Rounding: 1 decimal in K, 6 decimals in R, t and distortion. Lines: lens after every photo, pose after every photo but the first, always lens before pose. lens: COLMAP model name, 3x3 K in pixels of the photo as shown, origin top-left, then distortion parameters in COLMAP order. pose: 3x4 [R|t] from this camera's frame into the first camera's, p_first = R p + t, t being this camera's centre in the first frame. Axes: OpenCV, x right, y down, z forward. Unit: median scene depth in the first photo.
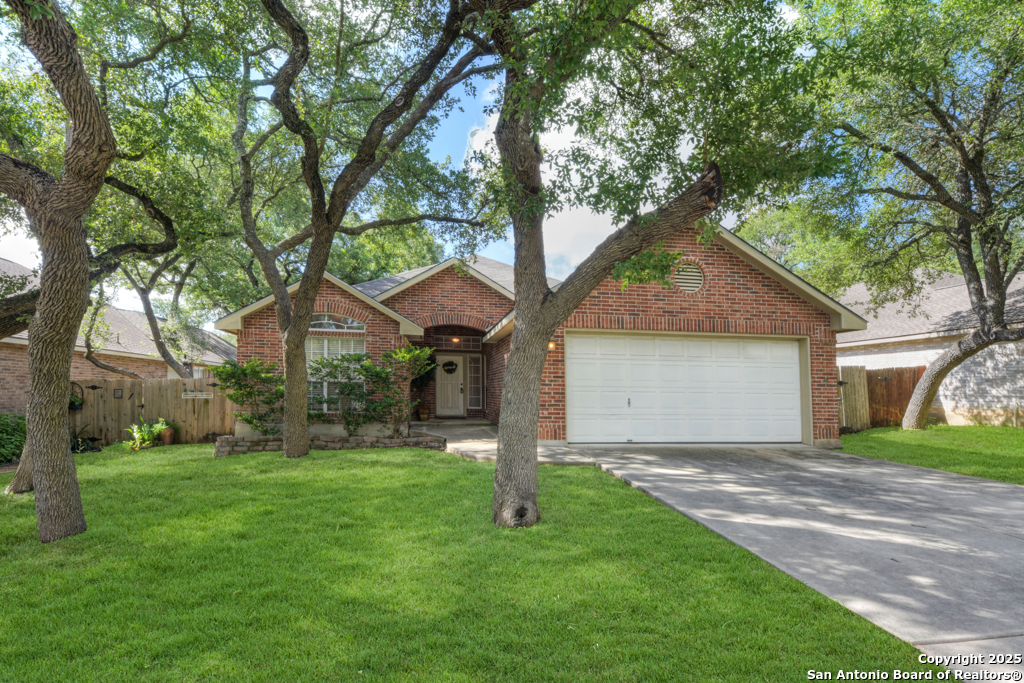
lens RADIAL K [[498.4, 0, 512.0], [0, 498.4, 341.5], [0, 0, 1]] dist [-0.000028, -0.000014]
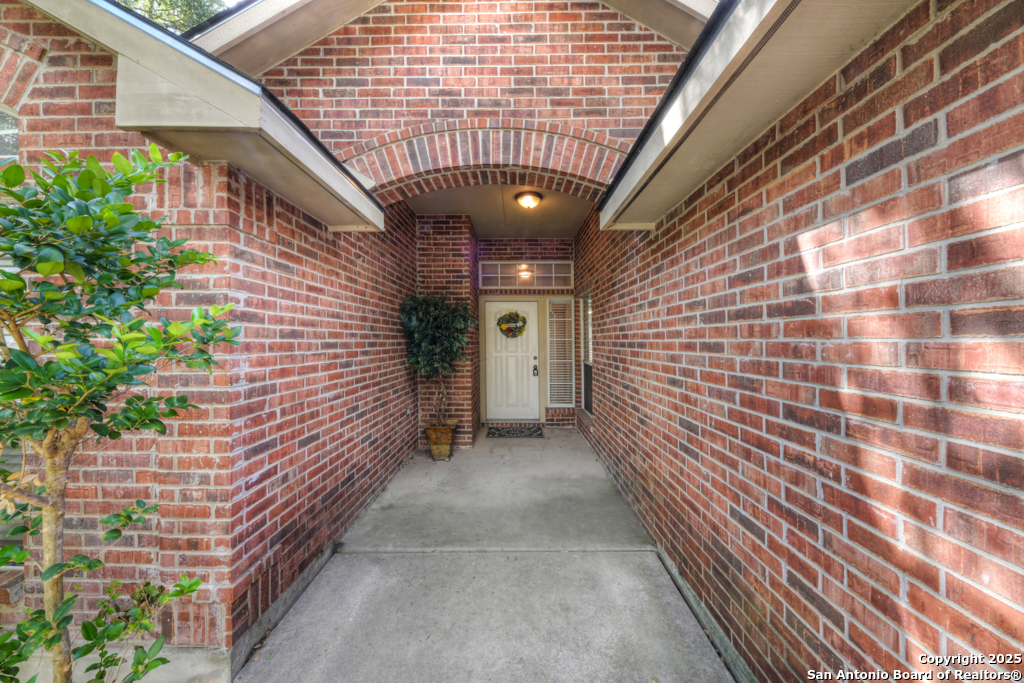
lens RADIAL K [[351.6, 0, 509.1], [0, 351.6, 343.6], [0, 0, 1]] dist [0.013762, -0.007662]
pose [[0.980868, -0.010158, -0.194410, -0.057882], [0.031491, 0.993765, 0.106960, 0.032607], [0.192111, -0.111035, 0.975072, 0.647531]]
